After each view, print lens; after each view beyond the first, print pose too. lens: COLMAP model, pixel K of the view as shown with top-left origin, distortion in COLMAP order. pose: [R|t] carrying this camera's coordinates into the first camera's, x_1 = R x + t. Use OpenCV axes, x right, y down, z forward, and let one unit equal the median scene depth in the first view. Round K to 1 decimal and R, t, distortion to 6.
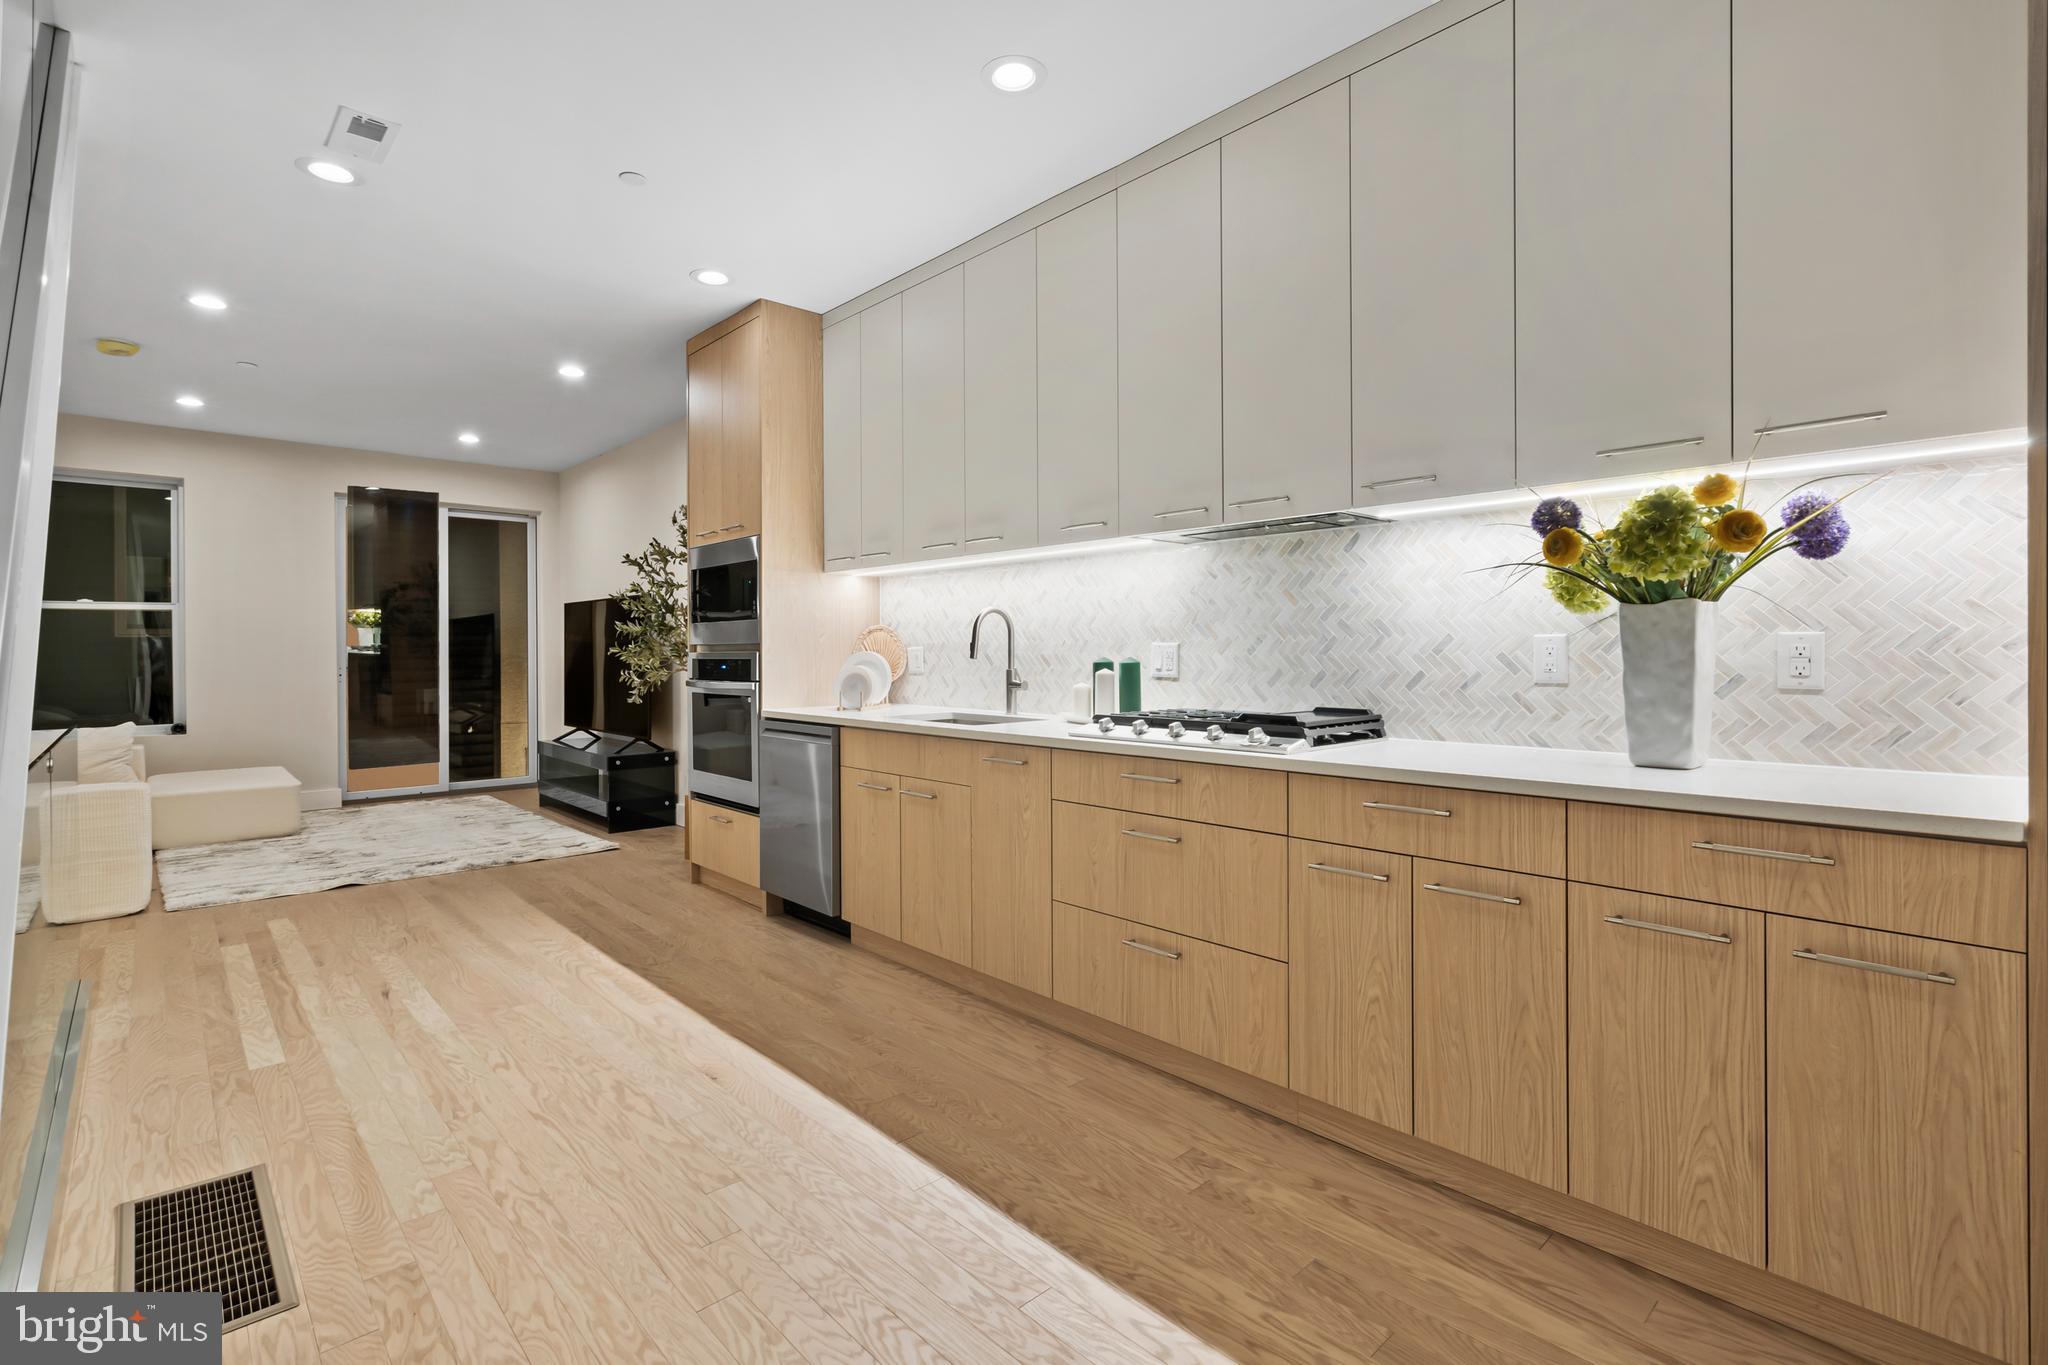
lens RADIAL K [[942.6, 0, 1017.0], [0, 942.6, 656.7], [0, 0, 1]] dist [-0.006404, -0.000675]
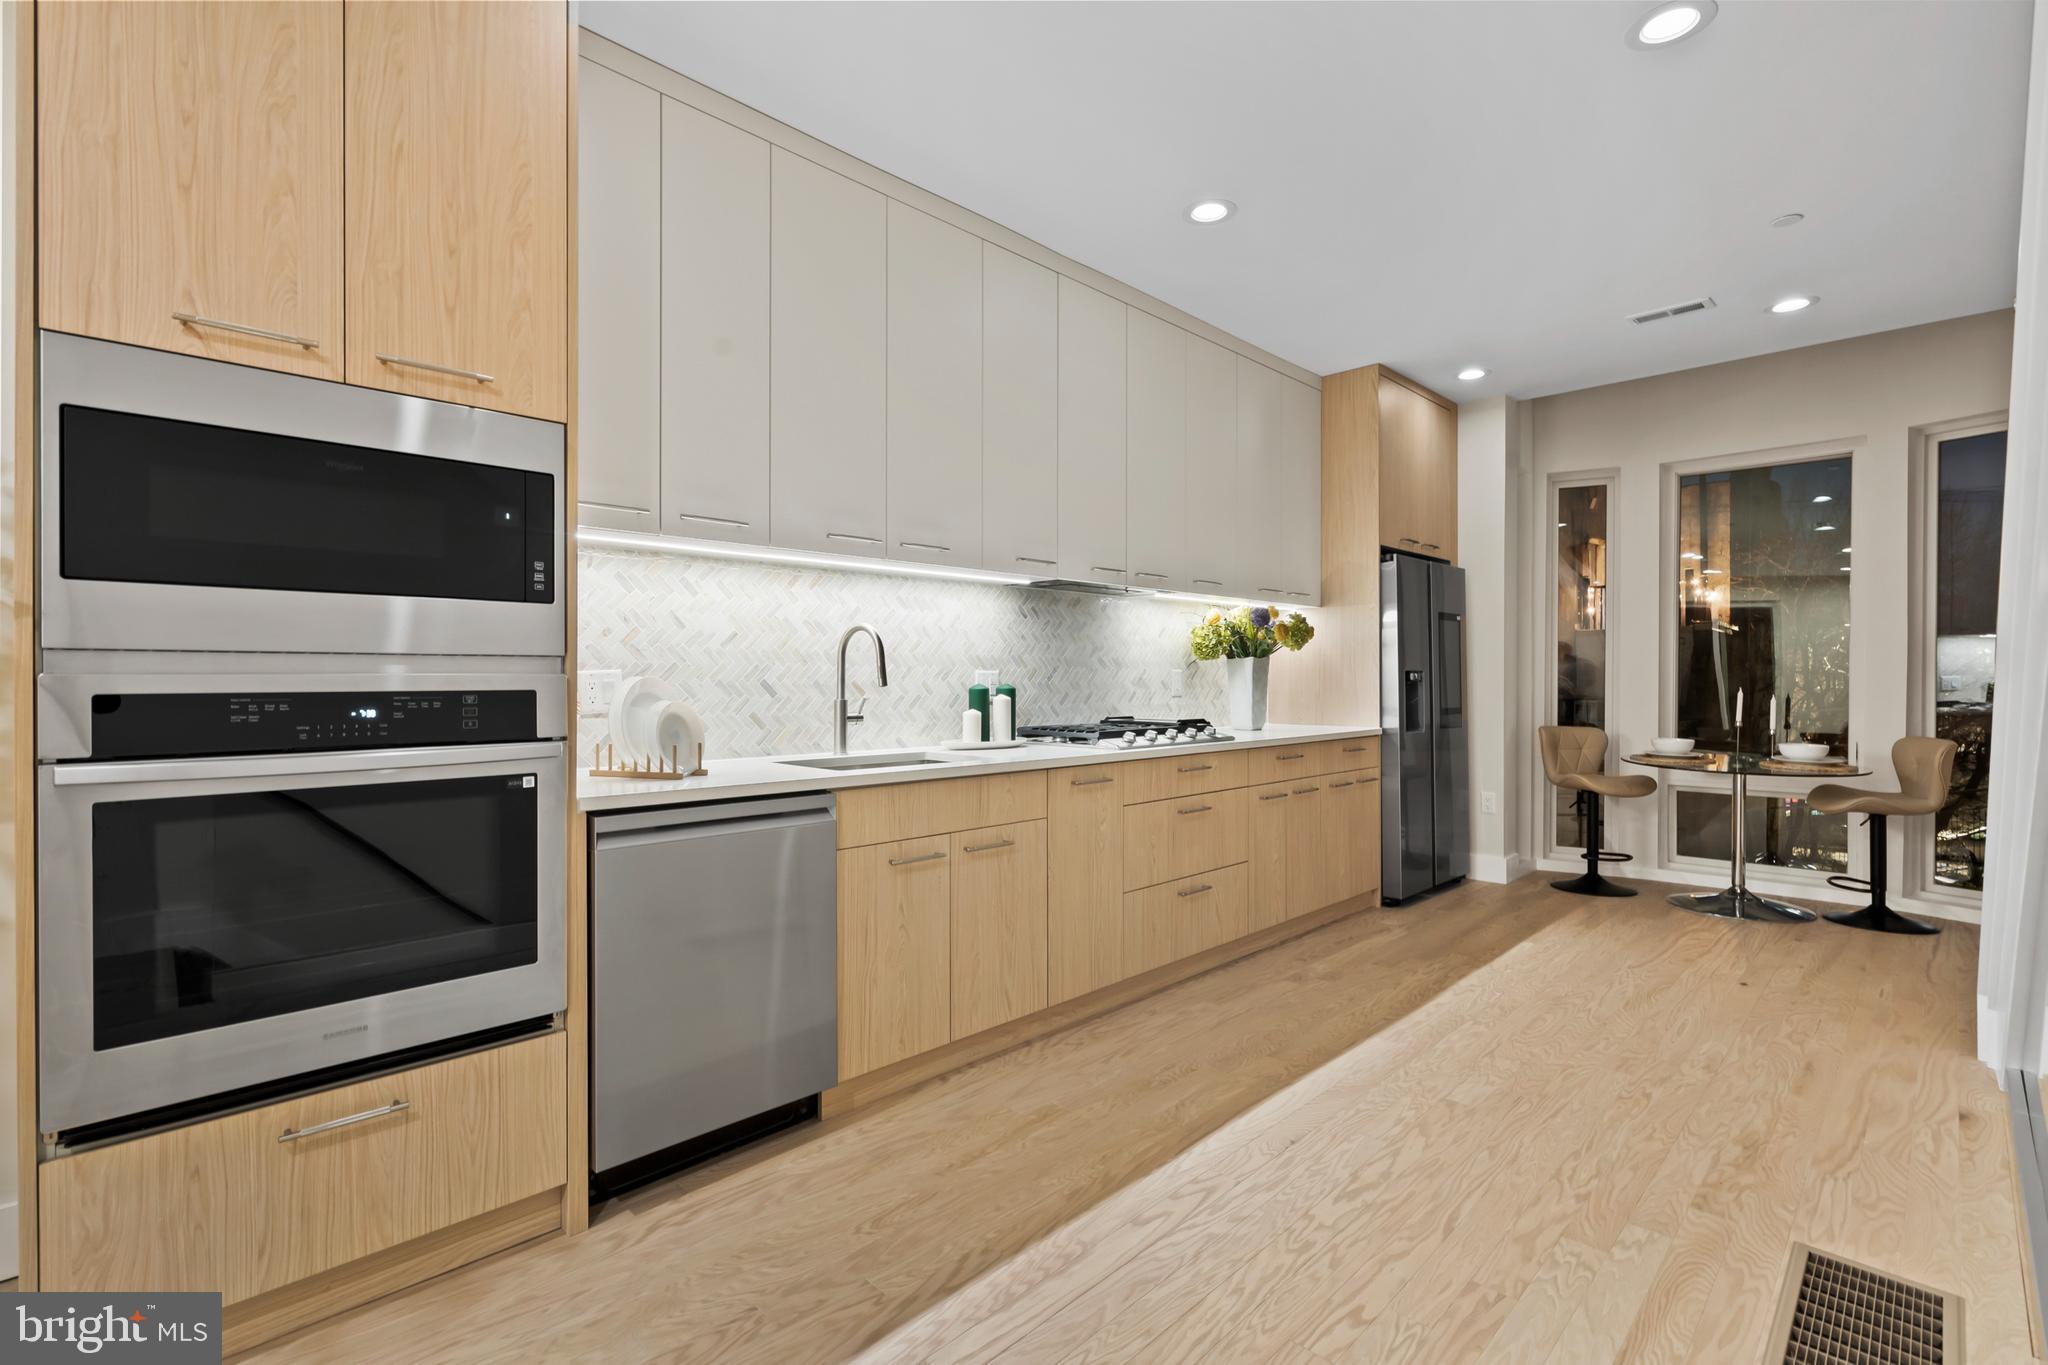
lens RADIAL K [[934.9, 0, 1024.0], [0, 934.9, 682.5], [0, 0, 1]] dist [-0.000616, -0.000034]
pose [[-0.042271, -0.001762, 0.999105, -1.245442], [0.004694, 0.999987, 0.001962, -0.003342], [-0.999095, 0.004773, -0.042263, 1.323427]]
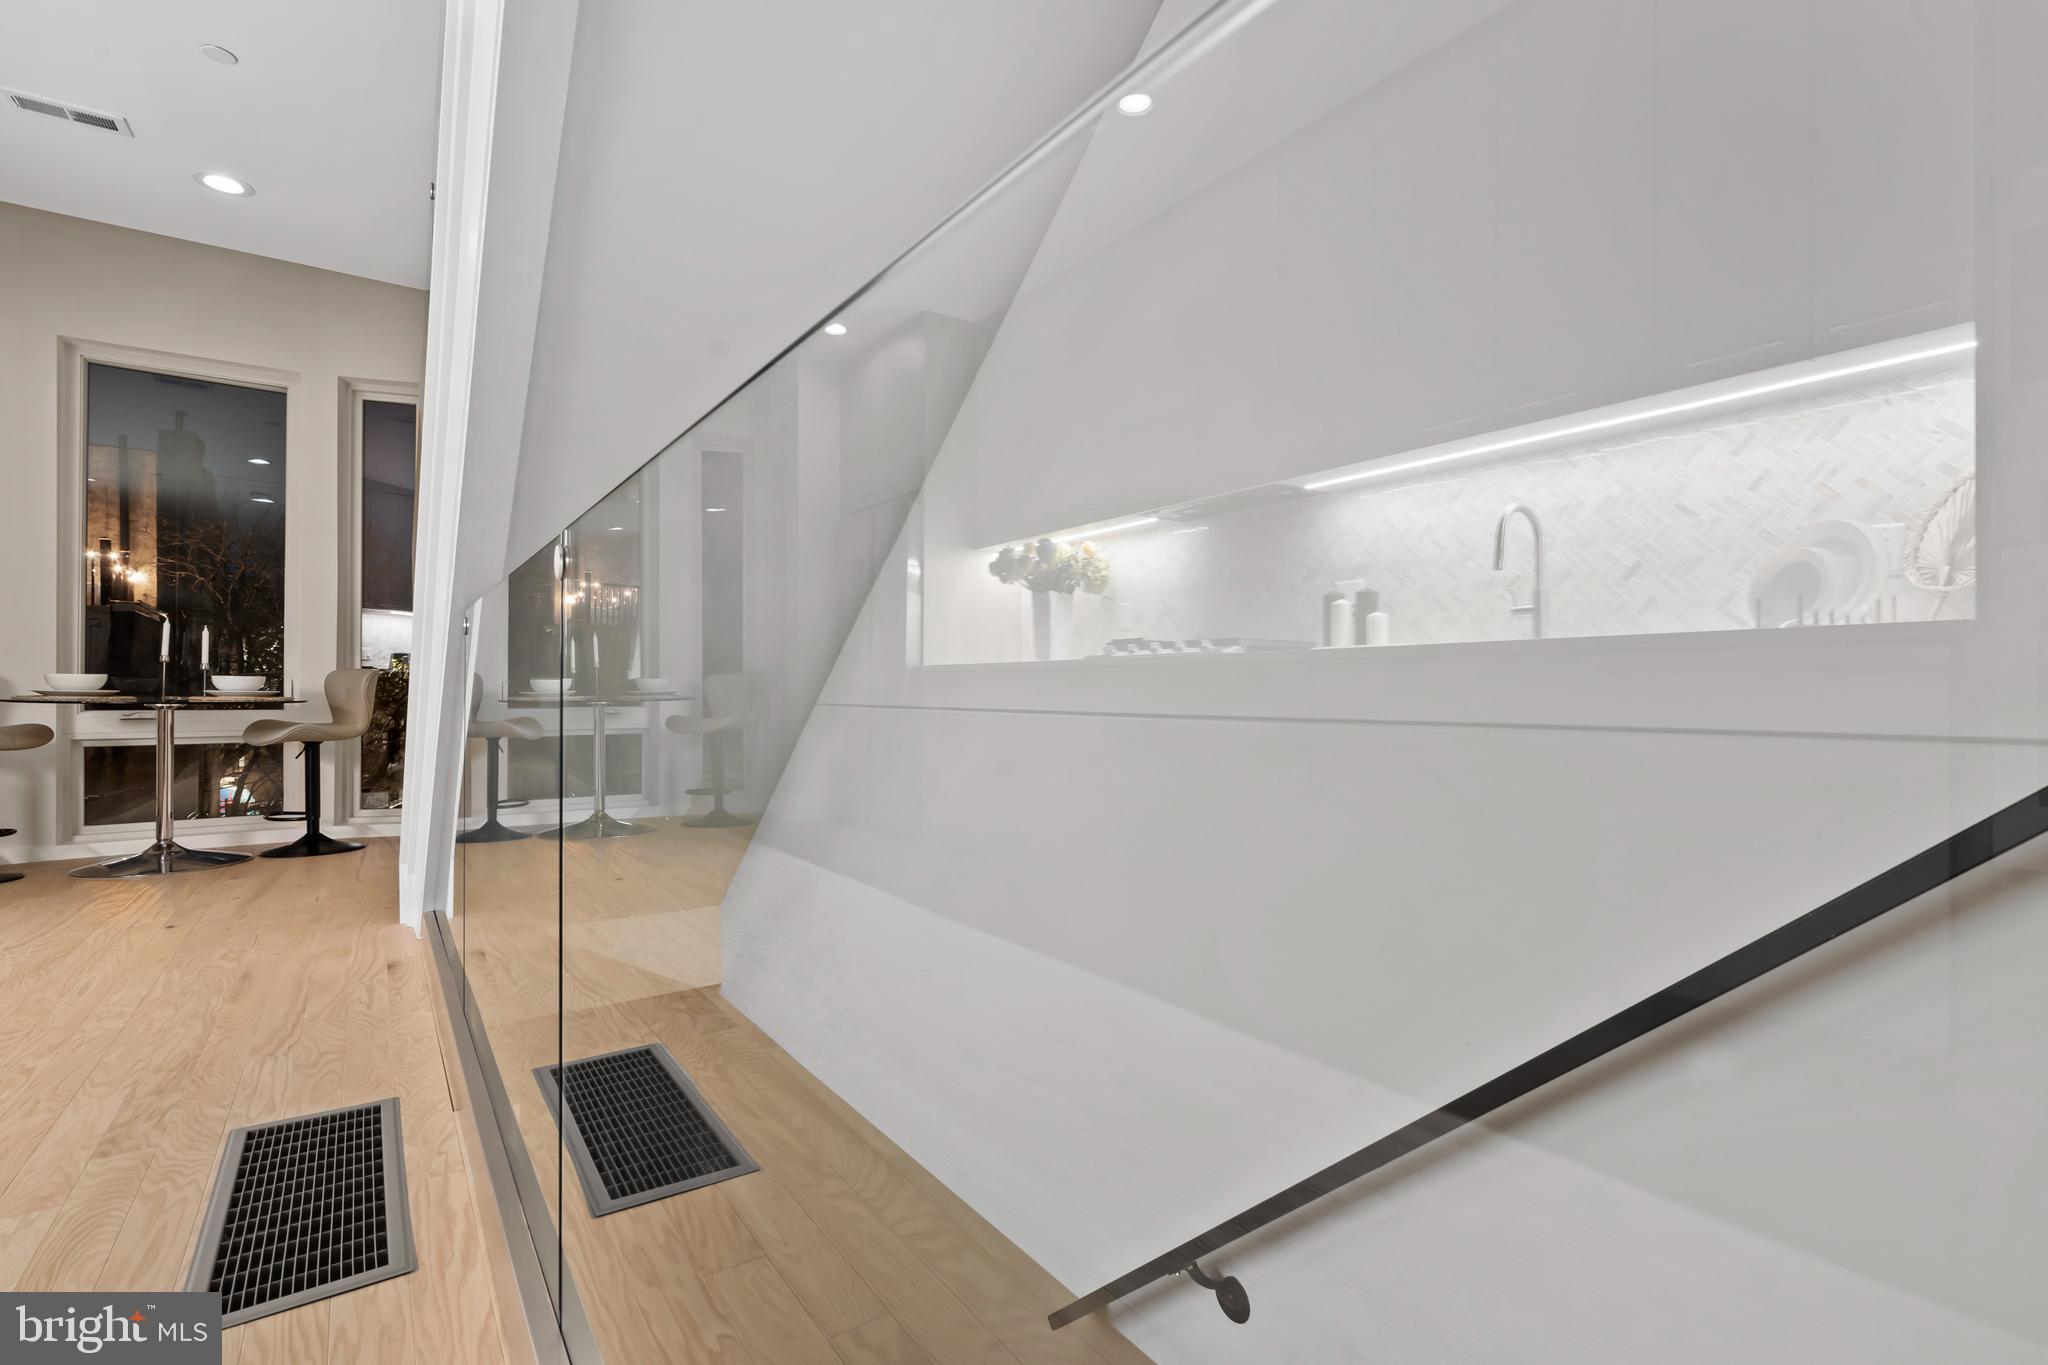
lens RADIAL K [[934.9, 0, 1024.0], [0, 934.9, 682.5], [0, 0, 1]] dist [-0.000616, -0.000034]
pose [[-0.990992, 0.006209, 0.133778, -1.149600], [0.006121, 0.999981, -0.001070, 0.148653], [-0.133782, -0.000242, -0.991011, 1.237834]]
